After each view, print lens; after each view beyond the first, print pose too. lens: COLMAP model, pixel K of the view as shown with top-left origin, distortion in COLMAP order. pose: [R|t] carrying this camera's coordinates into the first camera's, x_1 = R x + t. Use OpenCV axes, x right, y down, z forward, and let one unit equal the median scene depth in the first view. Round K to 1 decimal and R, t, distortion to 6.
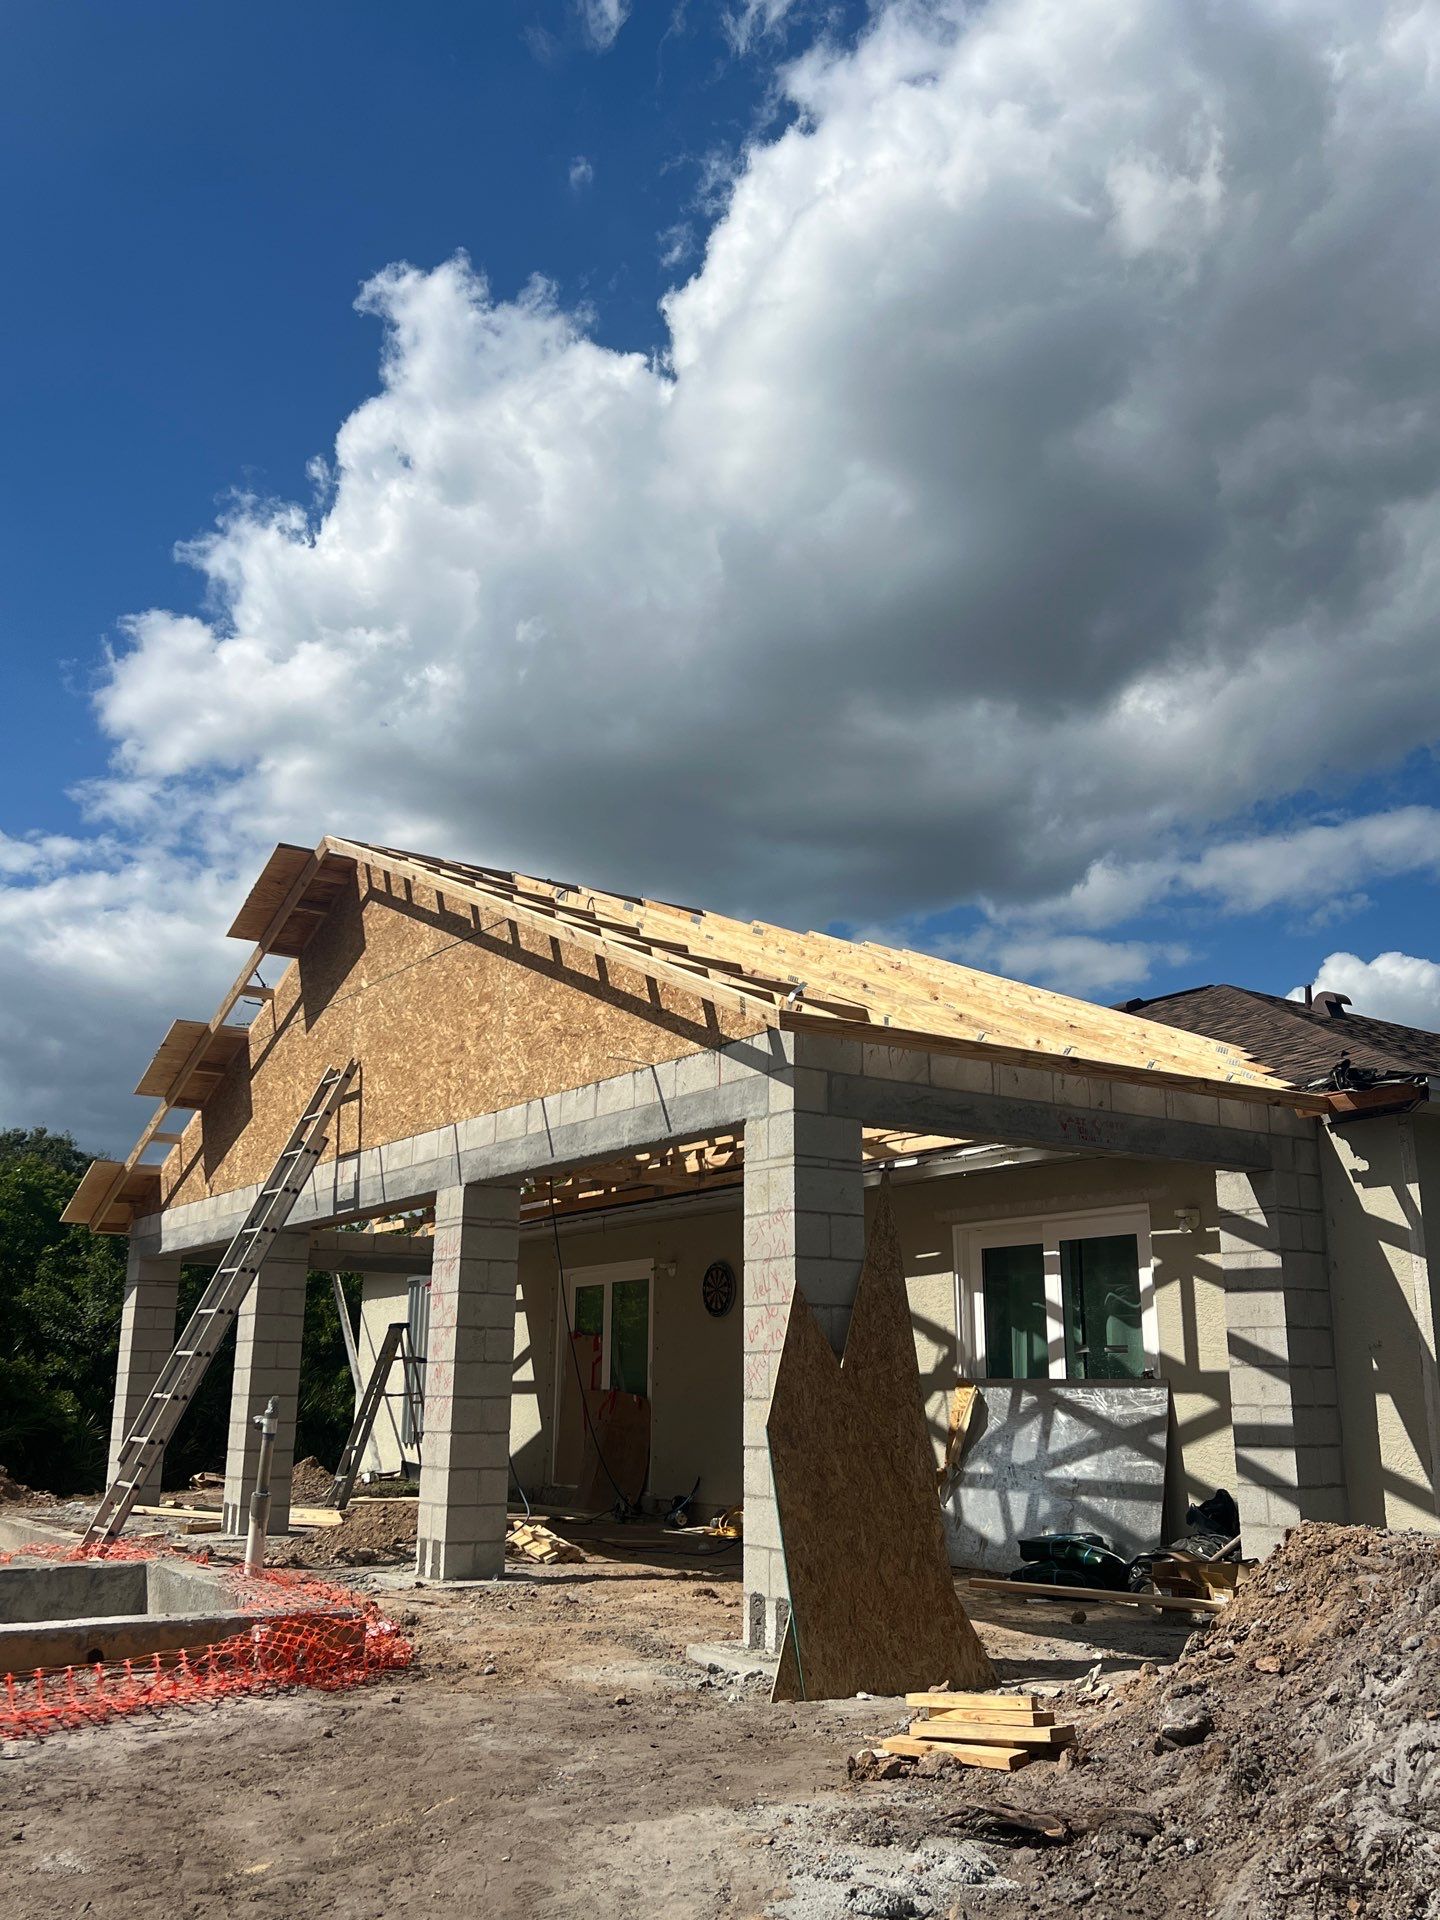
lens RADIAL K [[1655.0, 0, 715.0], [0, 1655.0, 929.4], [0, 0, 1]] dist [0.118262, -0.321719]
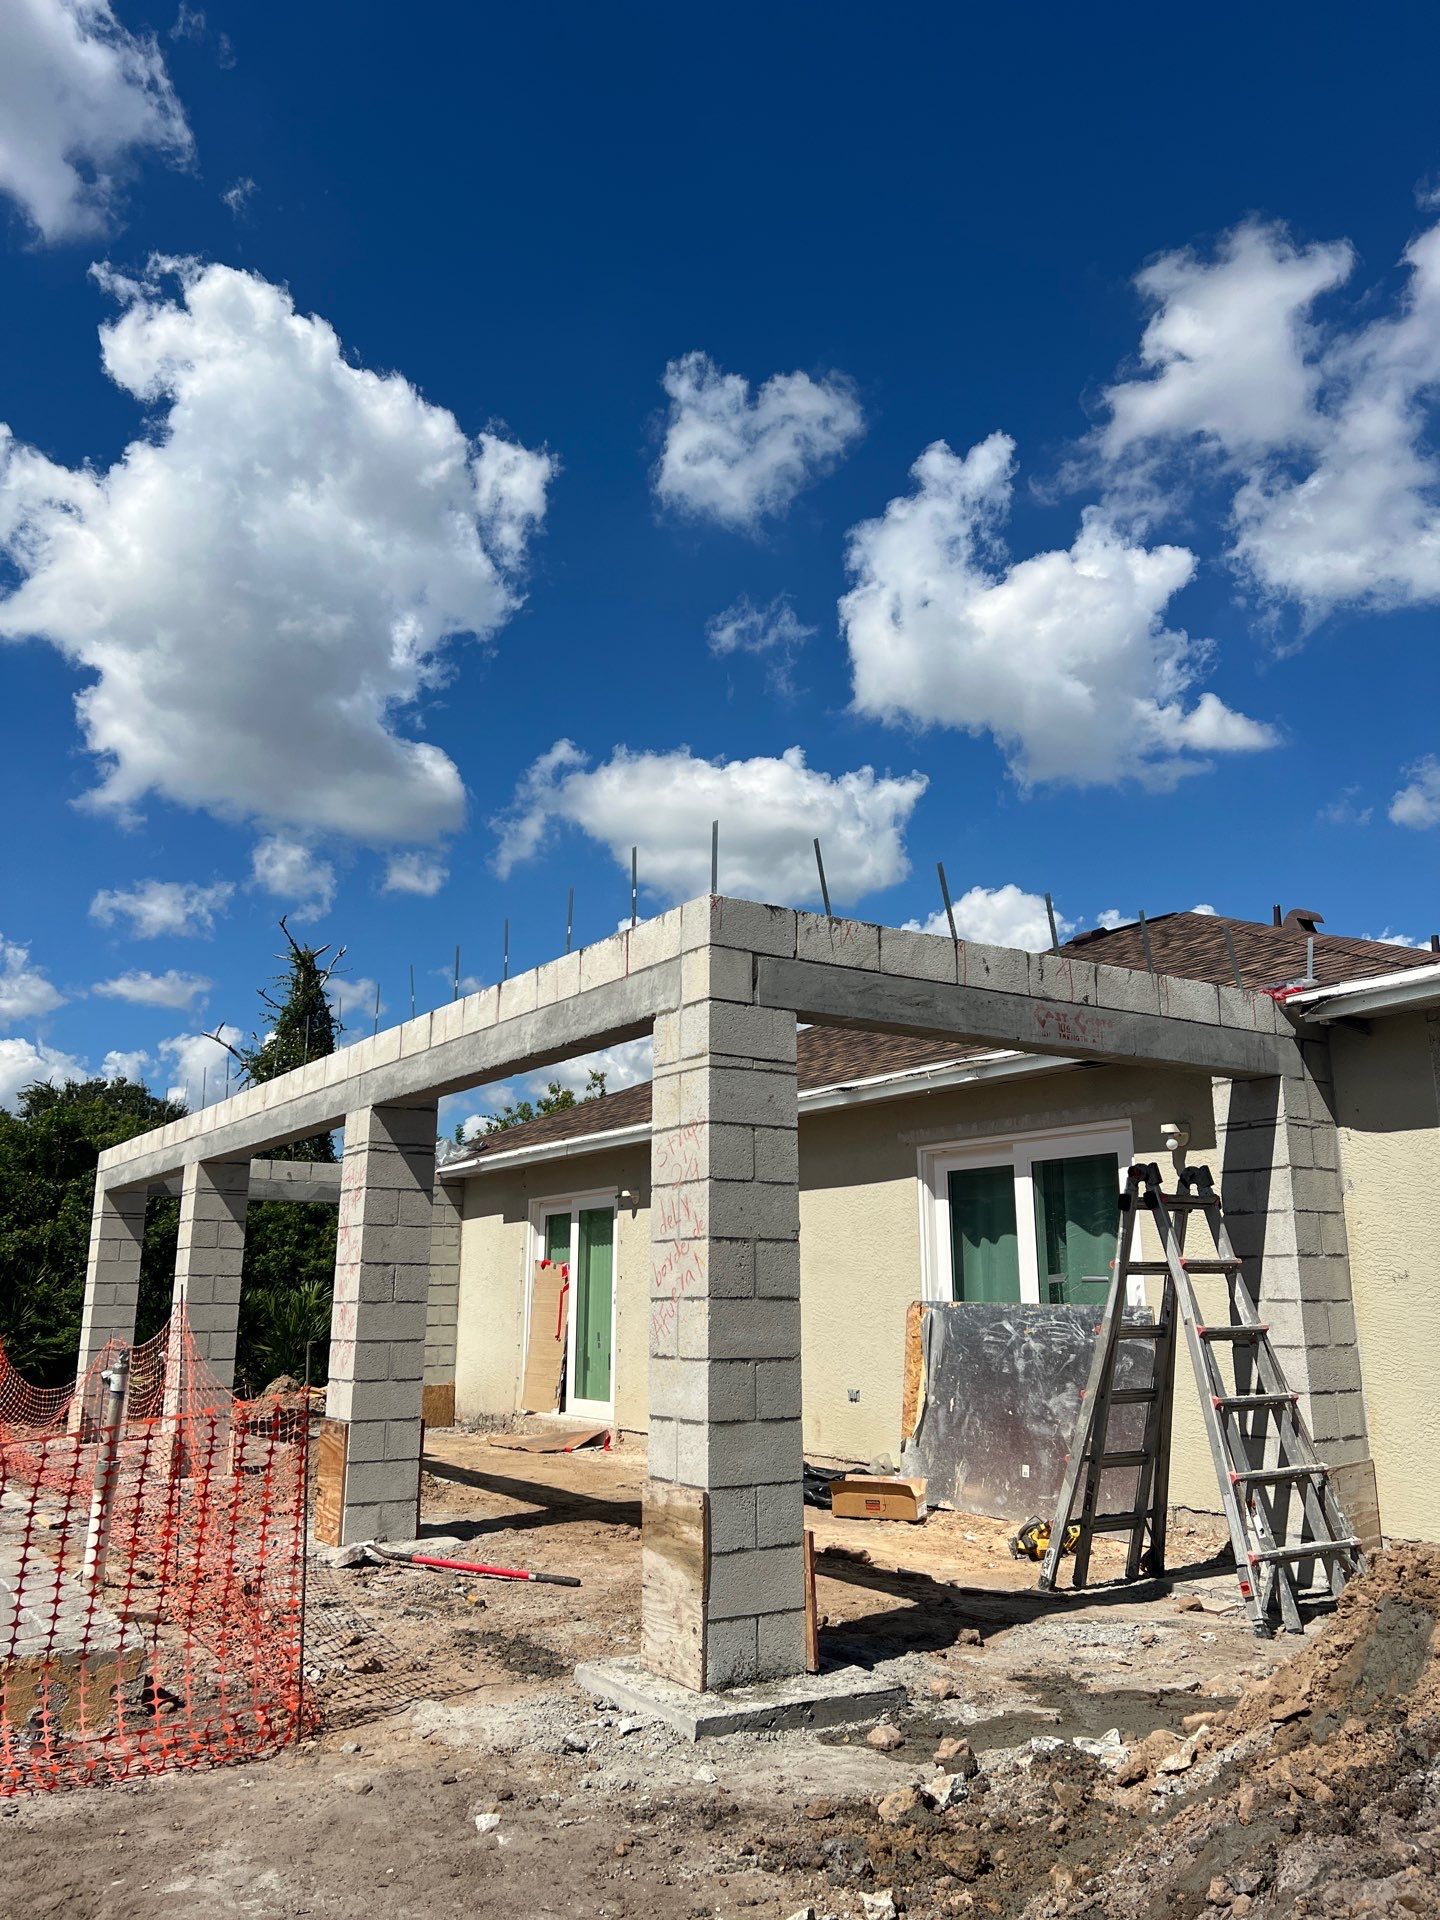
lens RADIAL K [[1412.8, 0, 729.9], [0, 1412.8, 951.9], [0, 0, 1]] dist [0.167491, -0.474208]
pose [[0.999946, -0.009542, 0.004131, 0.046232], [0.009406, 0.999448, 0.031858, 0.054315], [-0.004433, -0.031817, 0.999484, 0.265459]]
